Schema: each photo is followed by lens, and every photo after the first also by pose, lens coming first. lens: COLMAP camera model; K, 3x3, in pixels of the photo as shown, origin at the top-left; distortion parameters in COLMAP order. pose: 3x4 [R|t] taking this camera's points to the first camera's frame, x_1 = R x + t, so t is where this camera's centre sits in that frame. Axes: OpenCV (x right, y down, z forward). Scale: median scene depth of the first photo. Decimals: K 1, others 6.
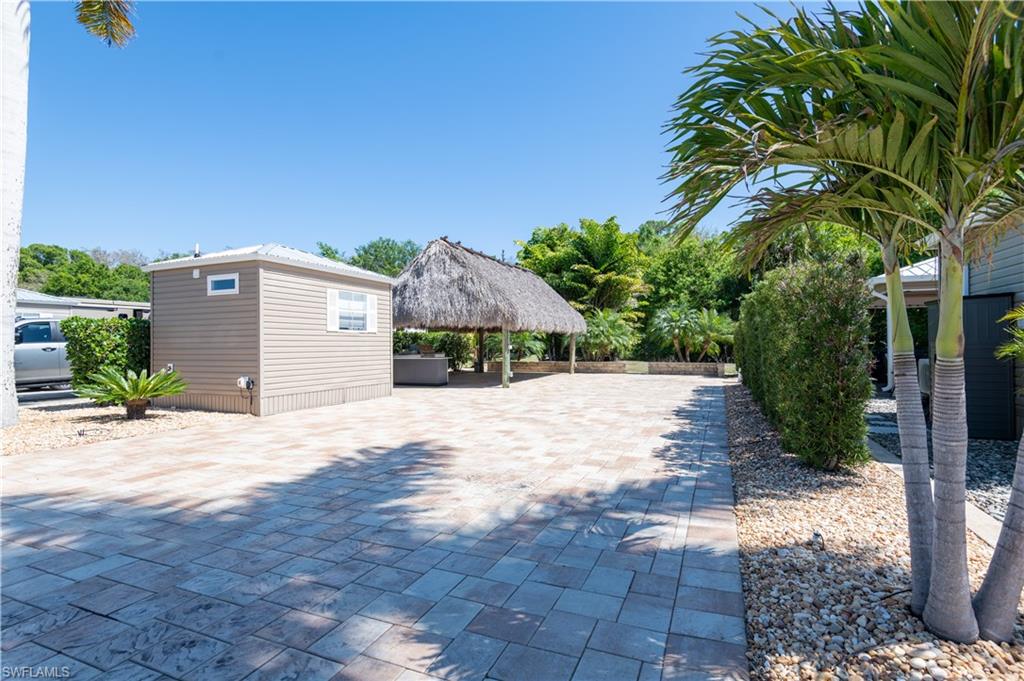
lens RADIAL K [[491.6, 0, 524.5], [0, 491.6, 341.1], [0, 0, 1]] dist [0.026149, -0.008848]
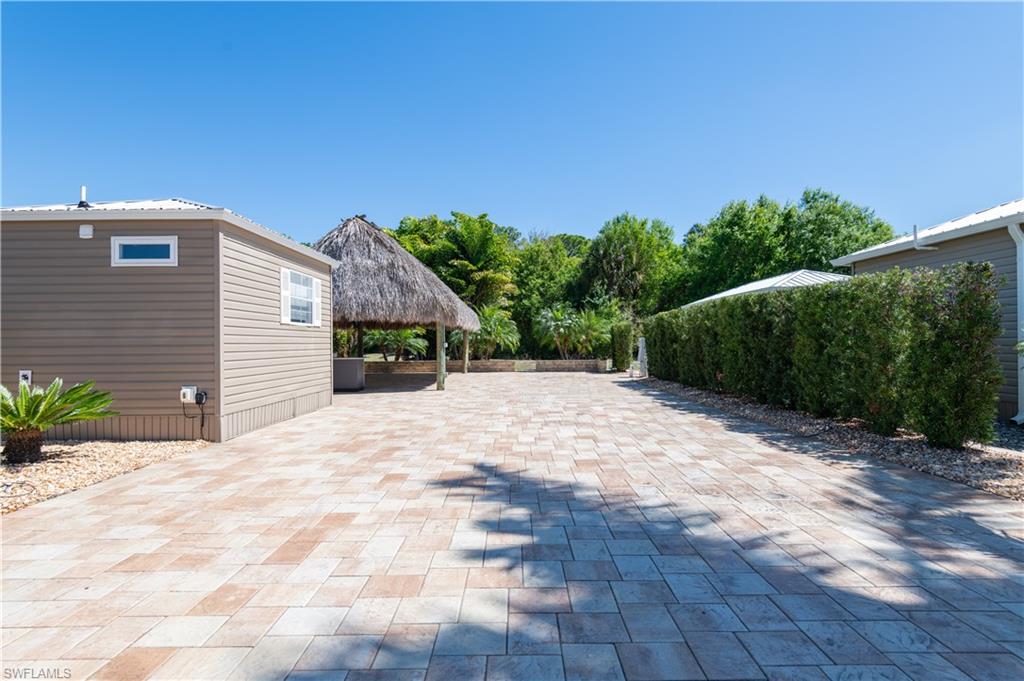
lens RADIAL K [[491.6, 0, 515.4], [0, 491.6, 341.6], [0, 0, 1]] dist [0.026149, -0.008848]
pose [[0.918365, 0.002528, 0.395725, -0.275888], [-0.003564, 0.999992, 0.001882, 0.003784], [-0.395718, -0.003138, 0.918367, 0.118962]]
